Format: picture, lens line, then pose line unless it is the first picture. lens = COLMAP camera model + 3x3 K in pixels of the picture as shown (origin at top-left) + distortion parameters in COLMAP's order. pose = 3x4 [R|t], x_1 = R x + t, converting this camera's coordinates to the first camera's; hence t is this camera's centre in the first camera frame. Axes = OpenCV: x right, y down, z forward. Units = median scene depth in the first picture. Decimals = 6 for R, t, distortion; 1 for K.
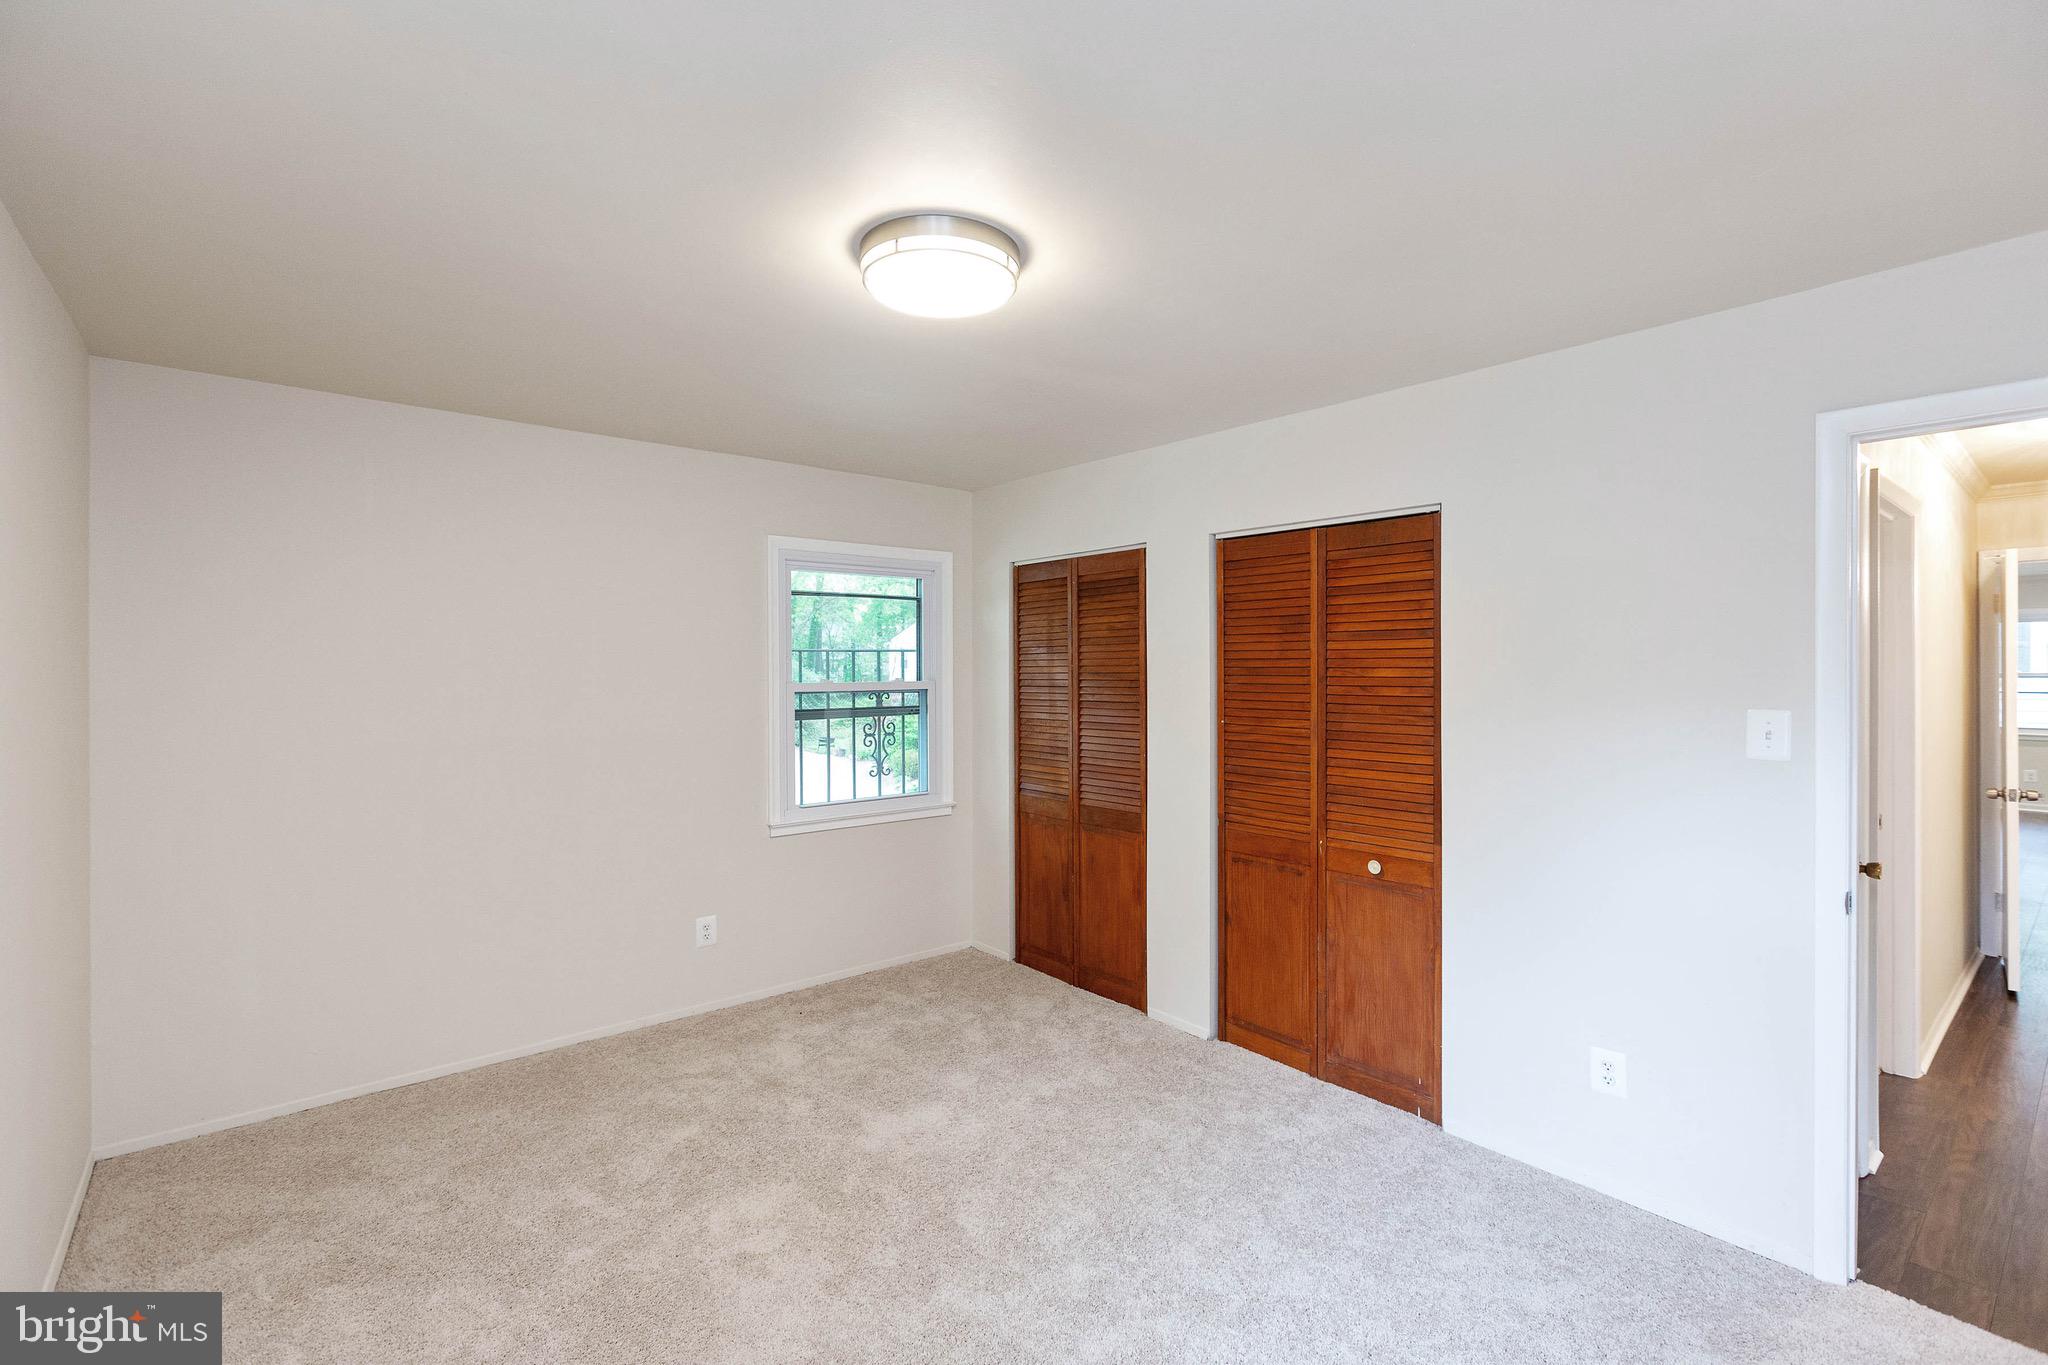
lens RADIAL K [[936.5, 0, 1032.3], [0, 936.5, 678.8], [0, 0, 1]] dist [-0.001524, -0.000185]
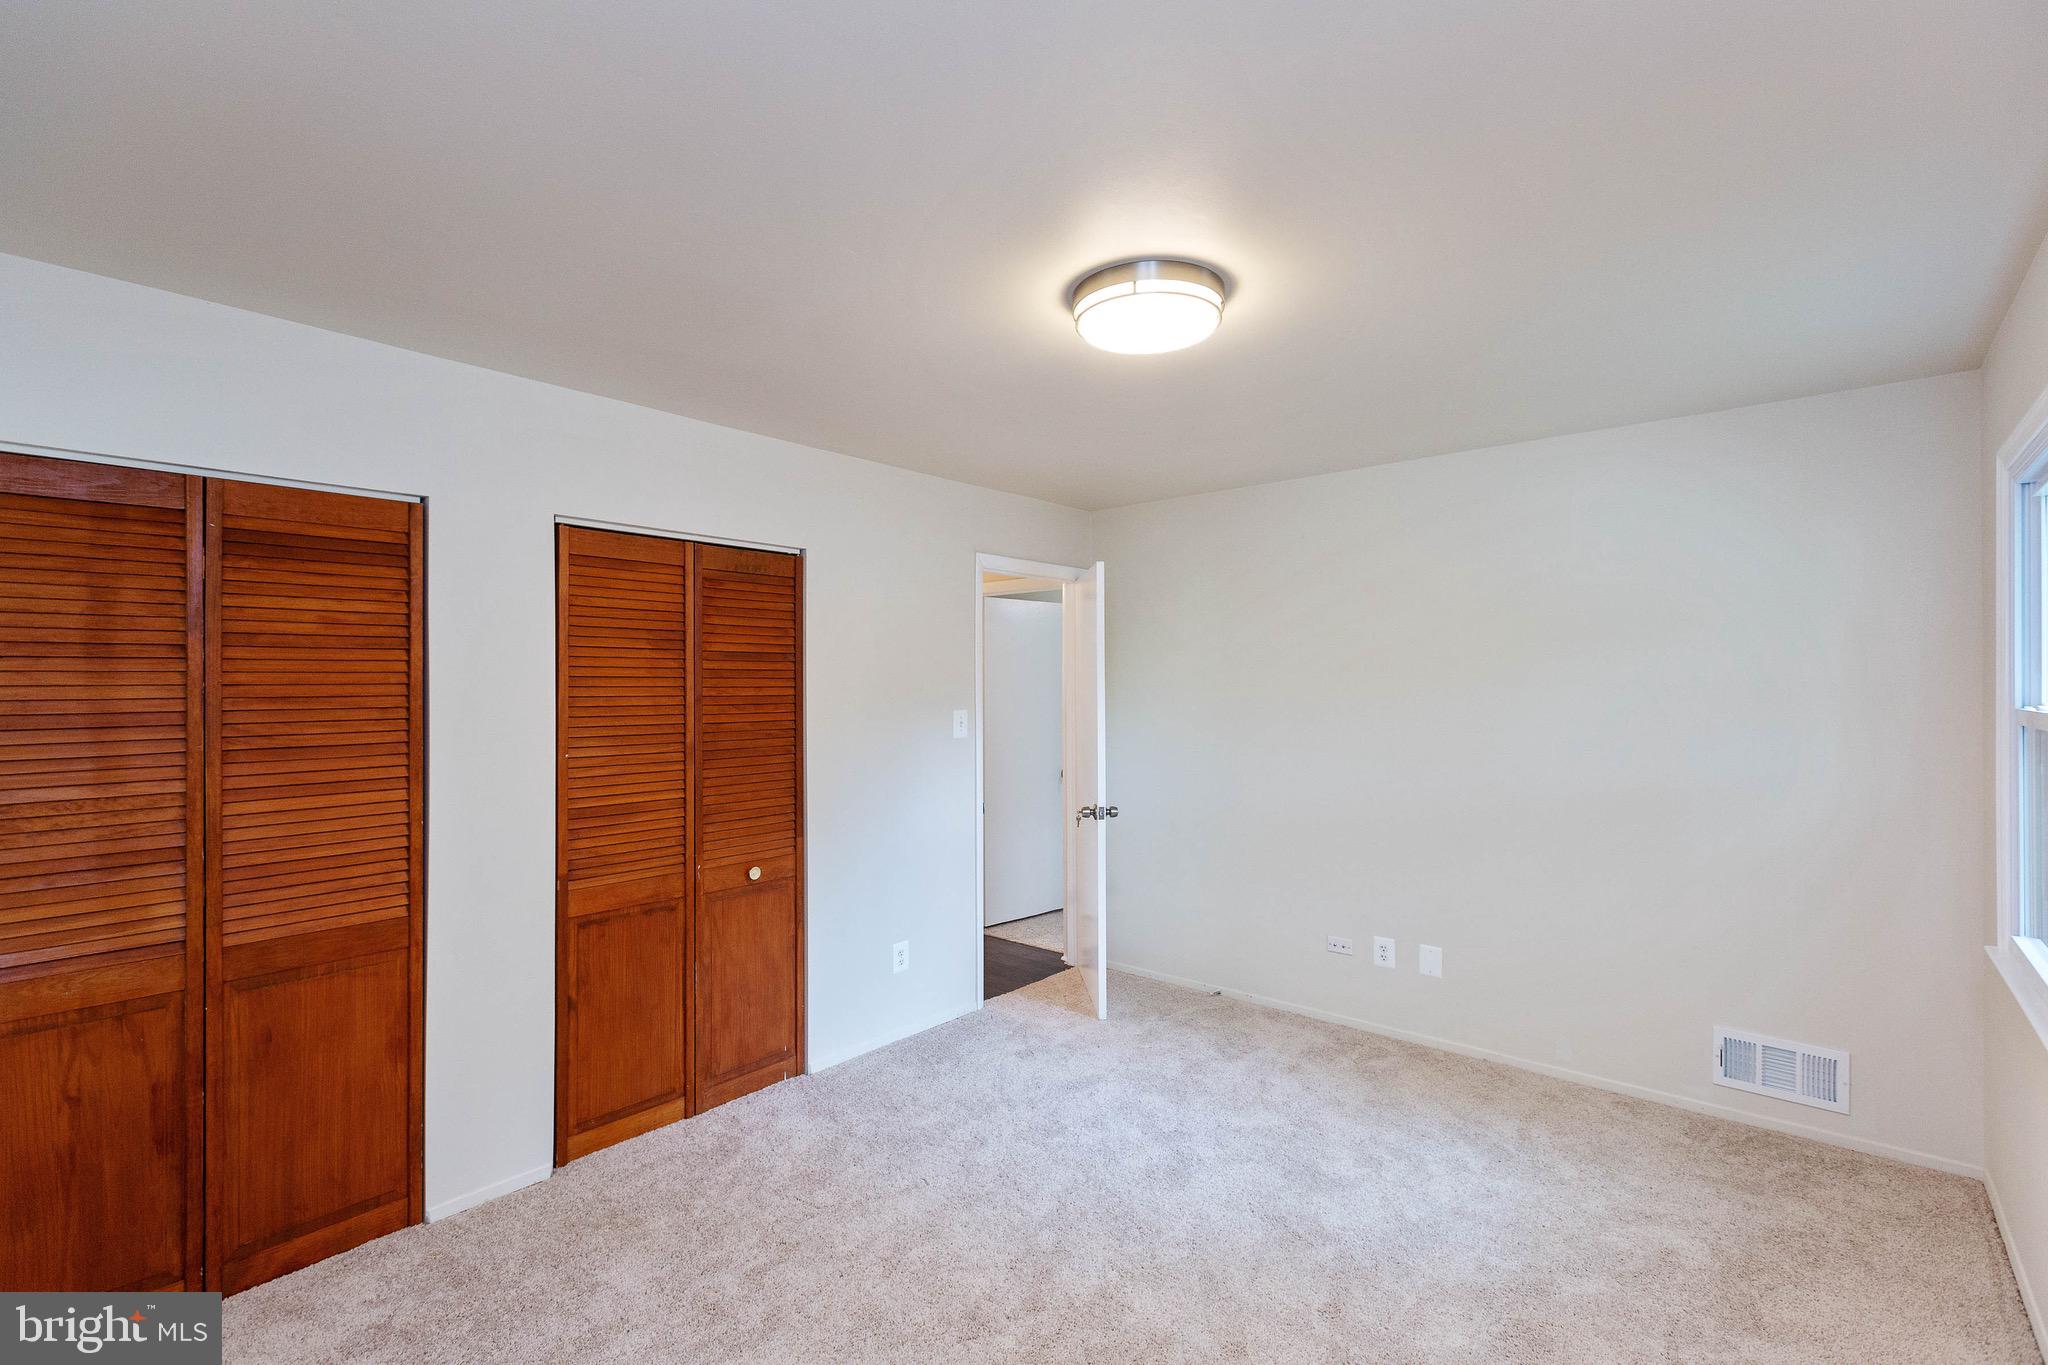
lens RADIAL K [[936.5, 0, 1016.7], [0, 936.5, 677.1], [0, 0, 1]] dist [-0.001524, -0.000185]
pose [[-0.166800, 0.010496, 0.985935, -0.552683], [0.014589, 0.999860, -0.008177, -0.007412], [-0.985883, 0.013020, -0.166929, 0.656048]]
